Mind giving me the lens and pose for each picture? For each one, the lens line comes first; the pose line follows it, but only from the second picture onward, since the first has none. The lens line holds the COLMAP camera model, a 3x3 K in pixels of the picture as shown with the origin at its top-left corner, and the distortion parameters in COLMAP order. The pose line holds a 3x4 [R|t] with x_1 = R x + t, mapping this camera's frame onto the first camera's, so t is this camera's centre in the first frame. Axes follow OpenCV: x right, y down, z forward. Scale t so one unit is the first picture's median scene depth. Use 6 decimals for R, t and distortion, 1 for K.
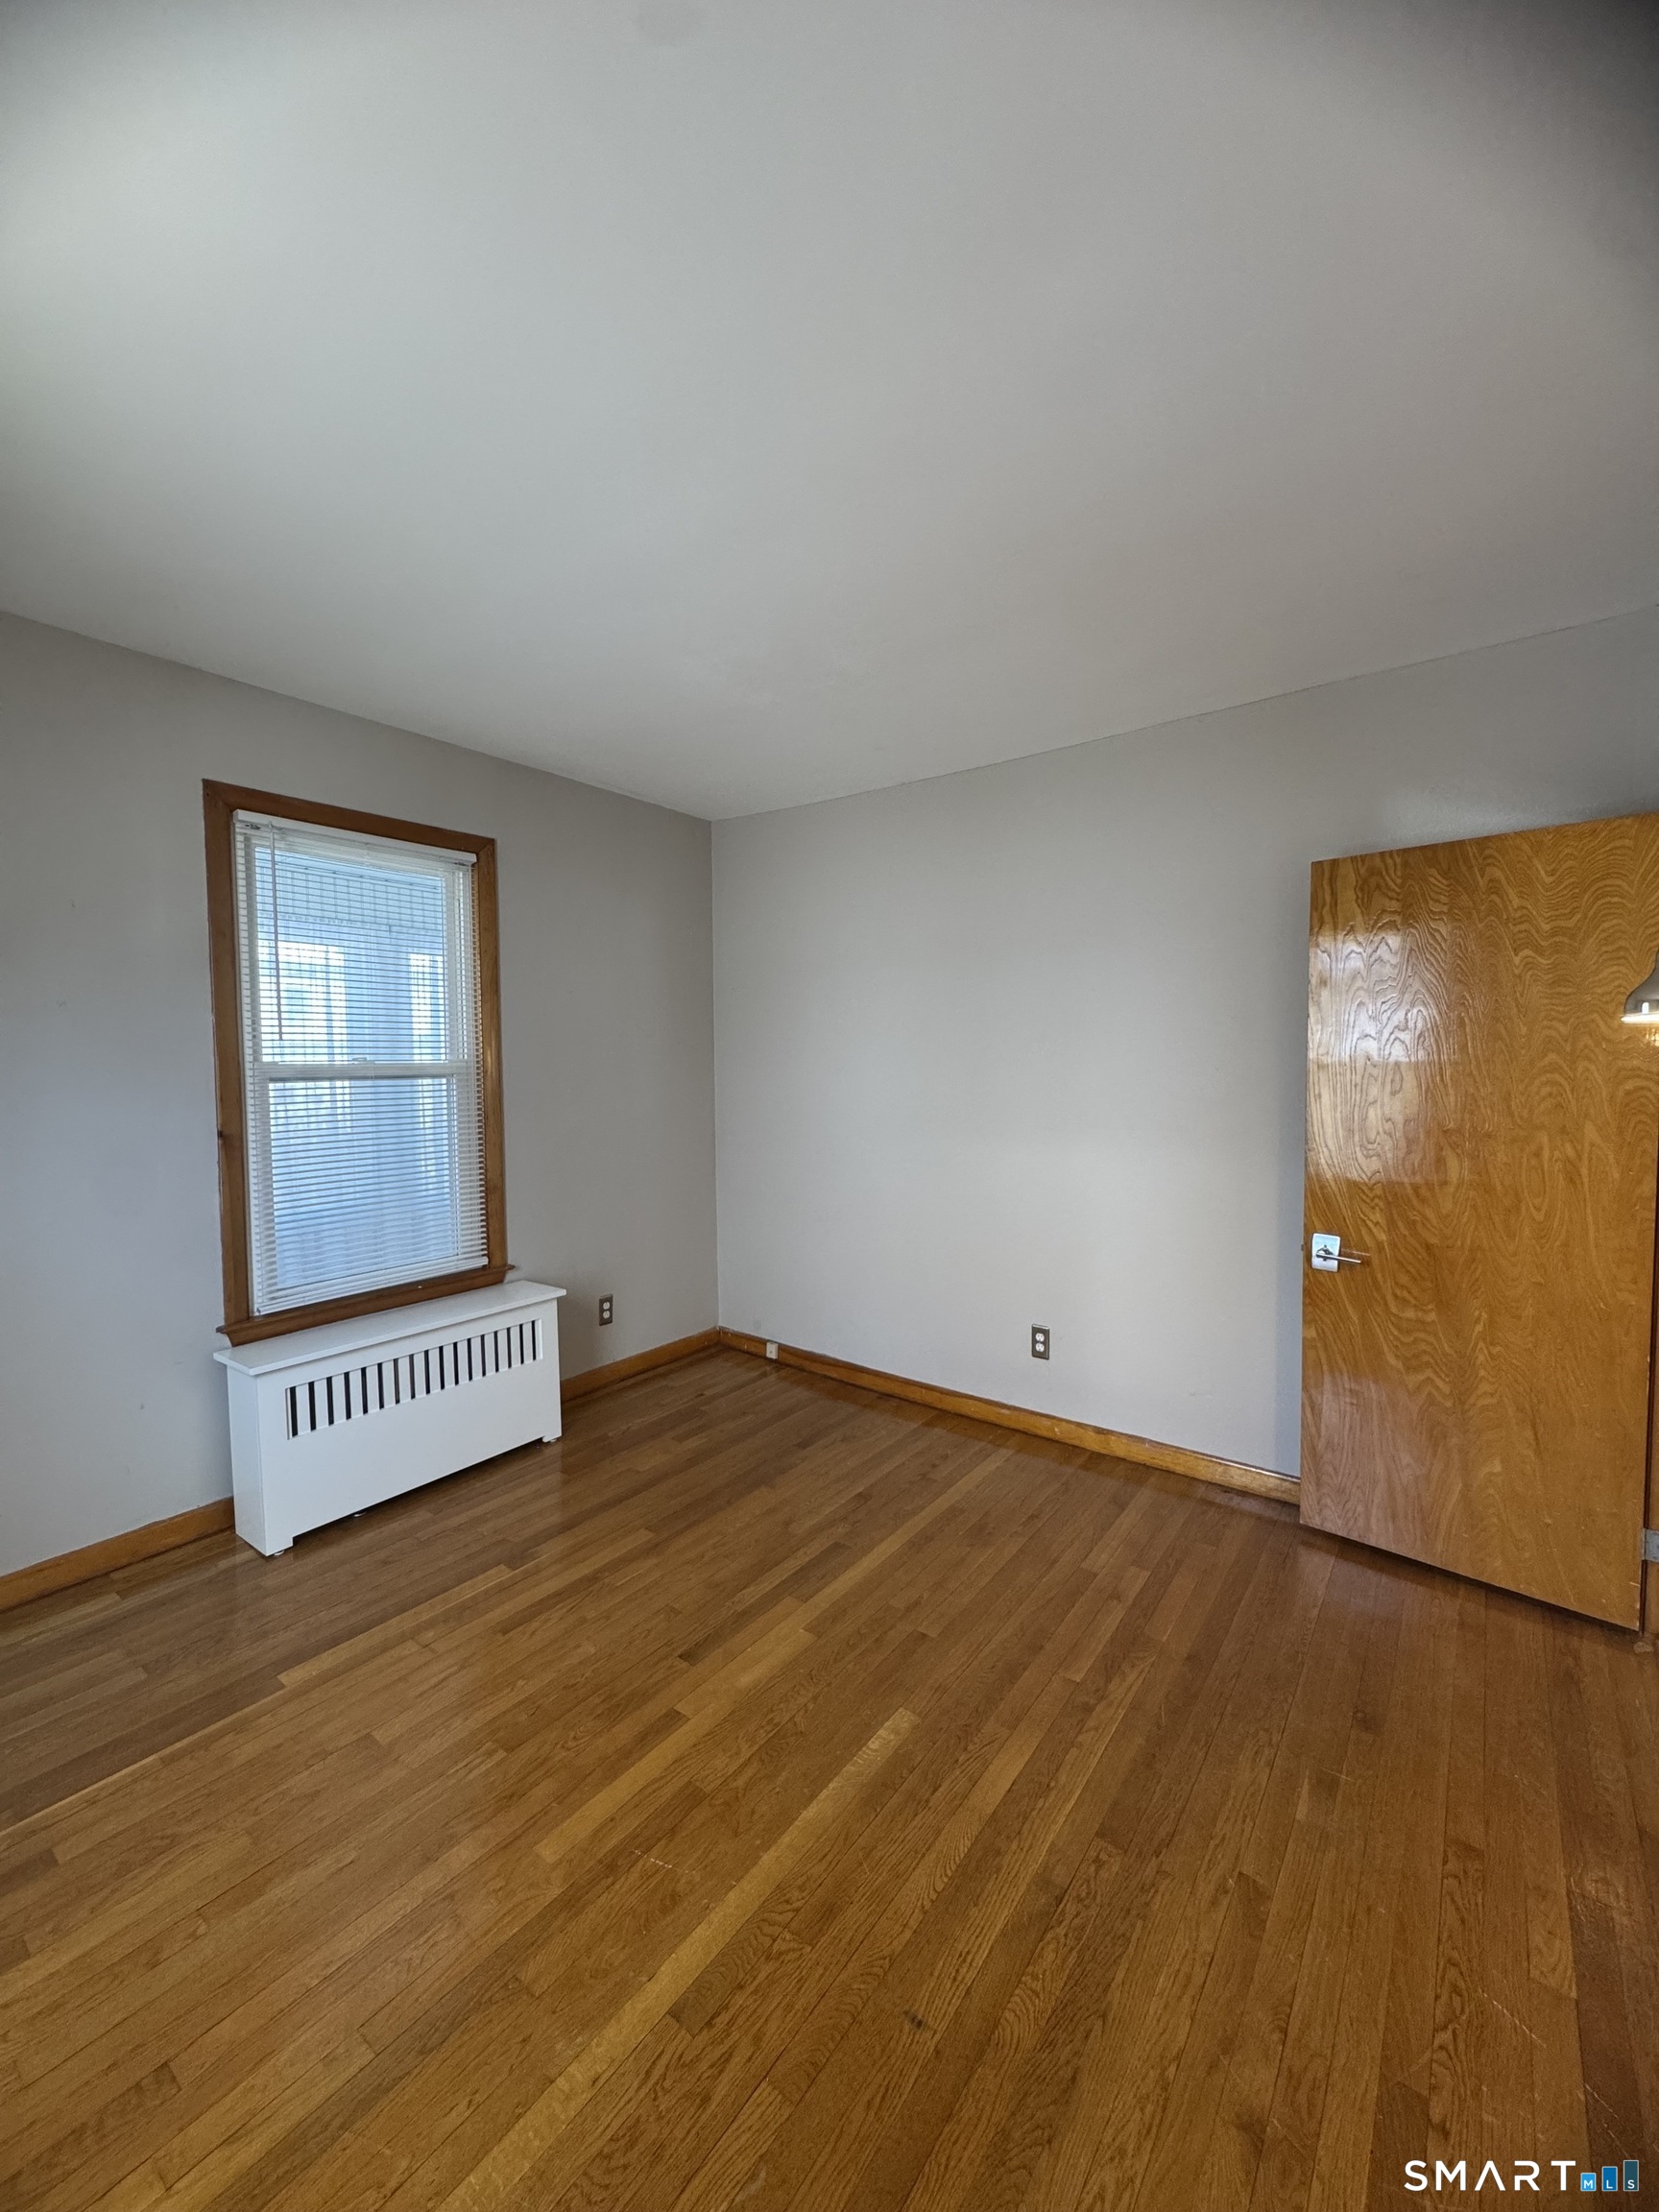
lens RADIAL K [[883.7, 0, 829.0], [0, 883.7, 1102.9], [0, 0, 1]] dist [-0.009979, 0.000095]
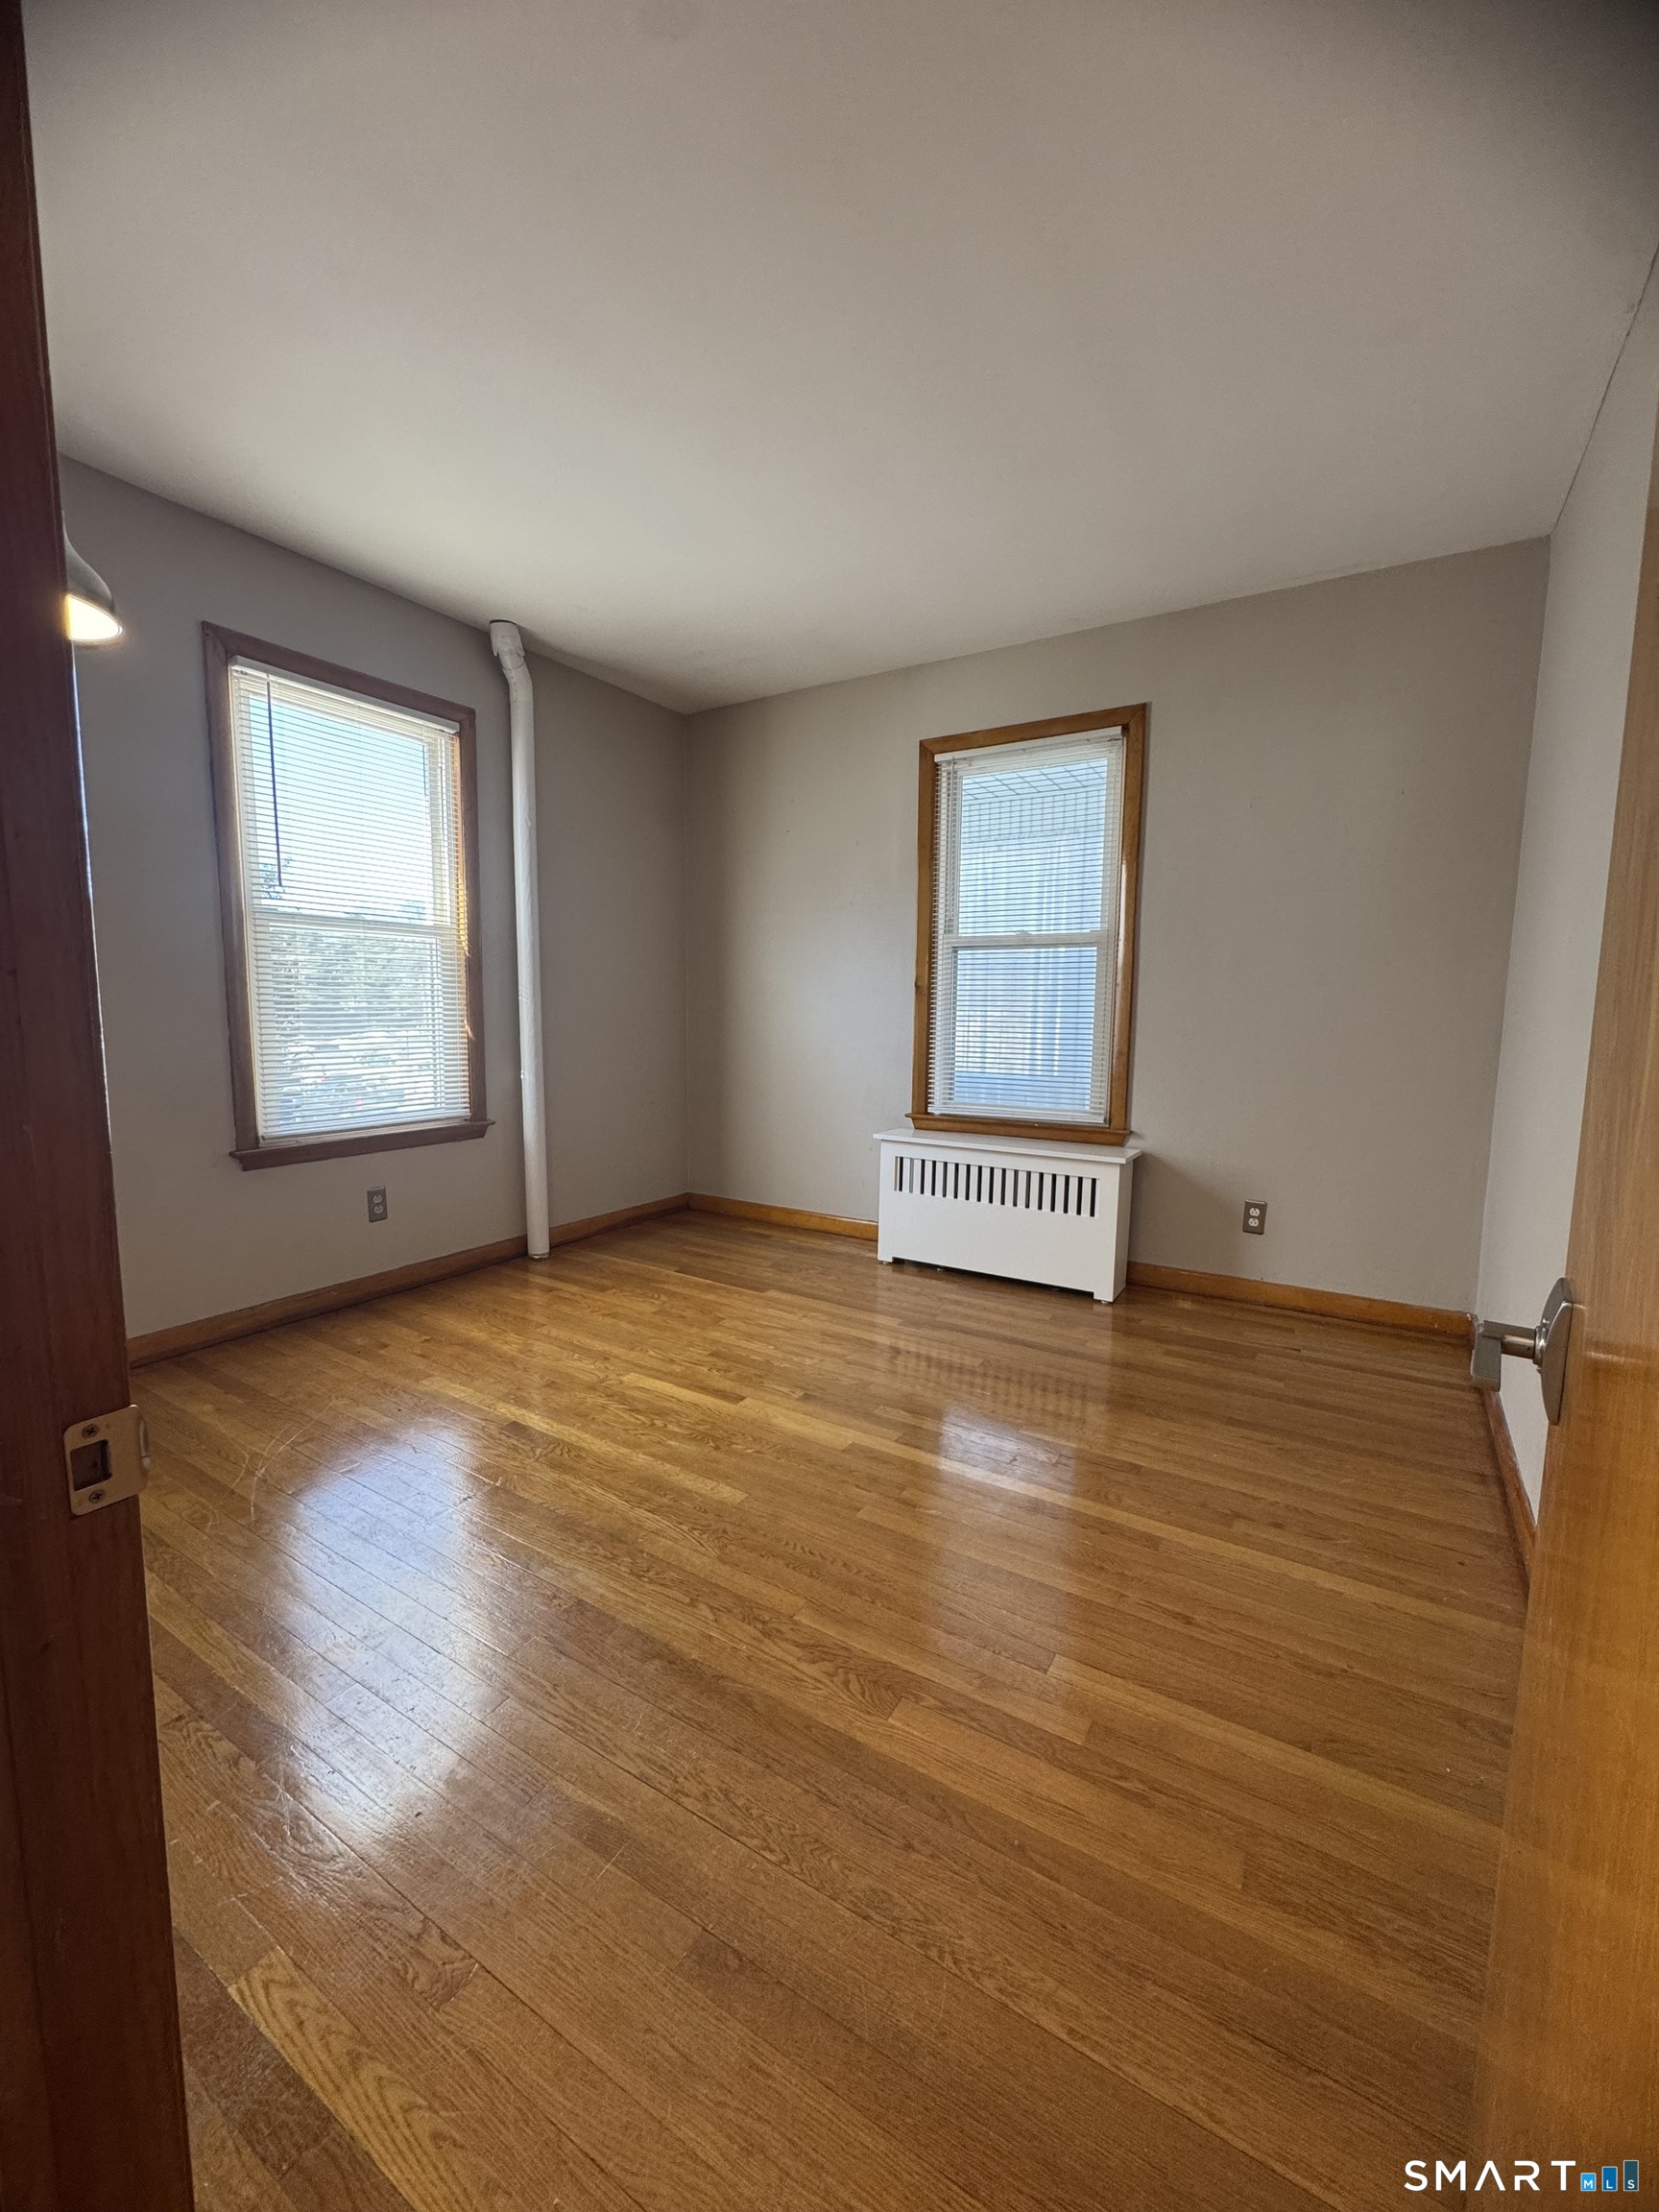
lens RADIAL K [[883.7, 0, 831.0], [0, 883.7, 1106.3], [0, 0, 1]] dist [-0.009979, 0.000095]
pose [[0.093194, 0.125785, -0.987671, 0.757436], [-0.059019, 0.990941, 0.120632, 0.064832], [0.993897, 0.047049, 0.099773, 0.682825]]
